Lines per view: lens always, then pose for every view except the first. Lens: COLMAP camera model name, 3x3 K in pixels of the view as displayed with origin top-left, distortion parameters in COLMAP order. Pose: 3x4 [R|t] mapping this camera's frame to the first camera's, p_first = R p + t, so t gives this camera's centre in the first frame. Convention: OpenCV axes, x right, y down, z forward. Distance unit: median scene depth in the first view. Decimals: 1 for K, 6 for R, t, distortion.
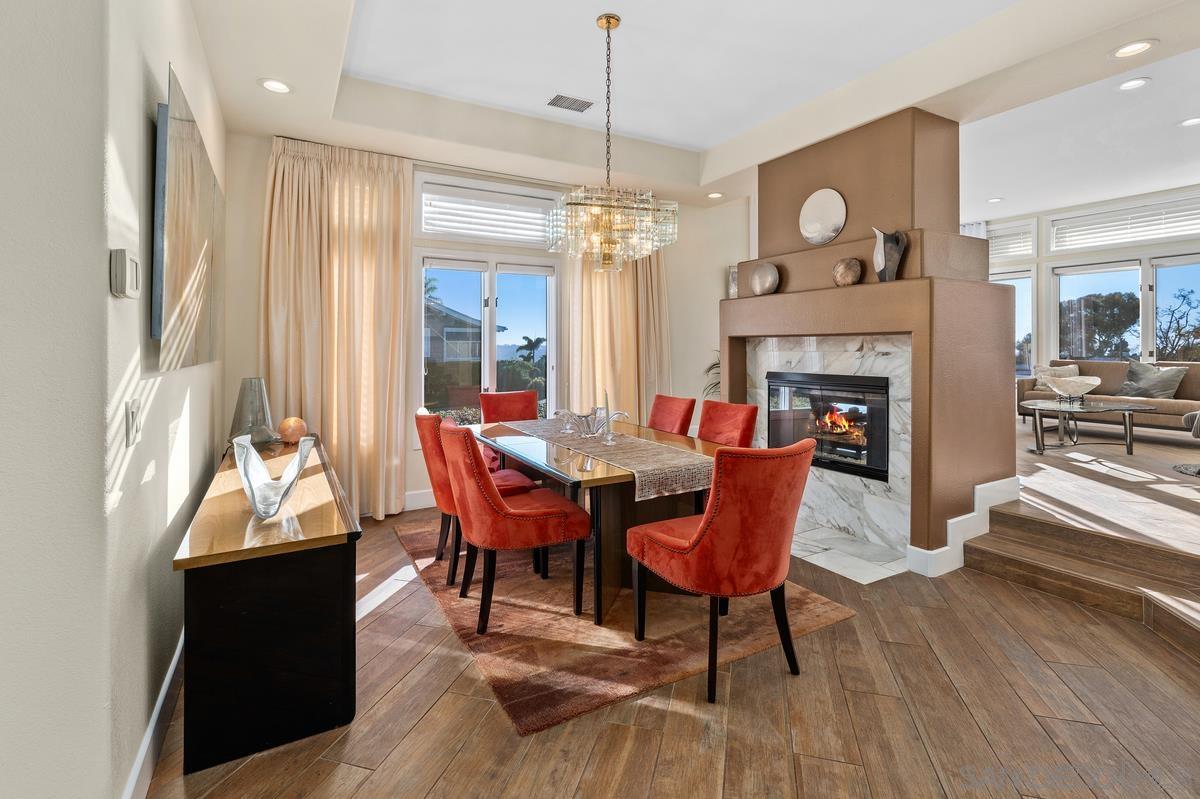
lens RADIAL K [[545.9, 0, 592.7], [0, 545.9, 355.6], [0, 0, 1]] dist [0.004281, 0.000954]
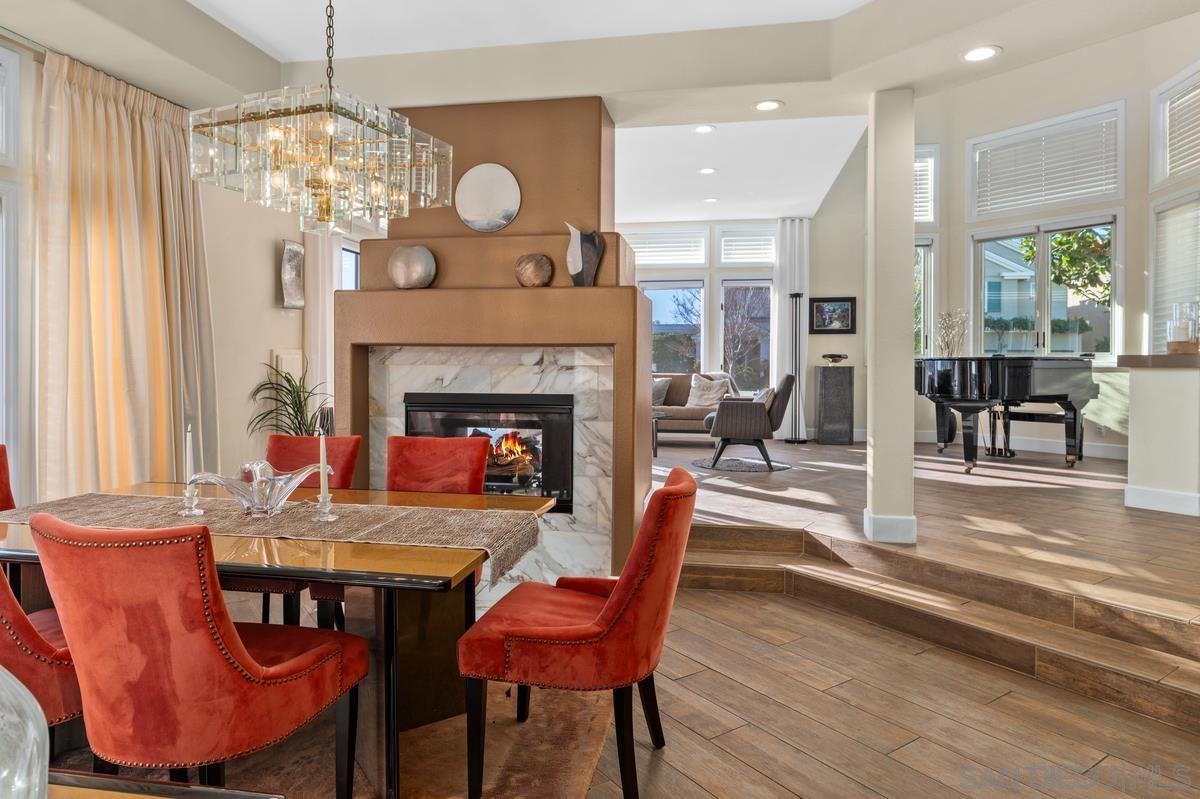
lens RADIAL K [[727.4, 0, 592.2], [0, 727.4, 376.9], [0, 0, 1]] dist [0.029009, 0.001558]
pose [[0.642682, -0.012273, 0.766034, -0.333383], [0.005619, 0.999920, 0.011306, -0.002231], [-0.766112, -0.002962, 0.642700, 0.211975]]
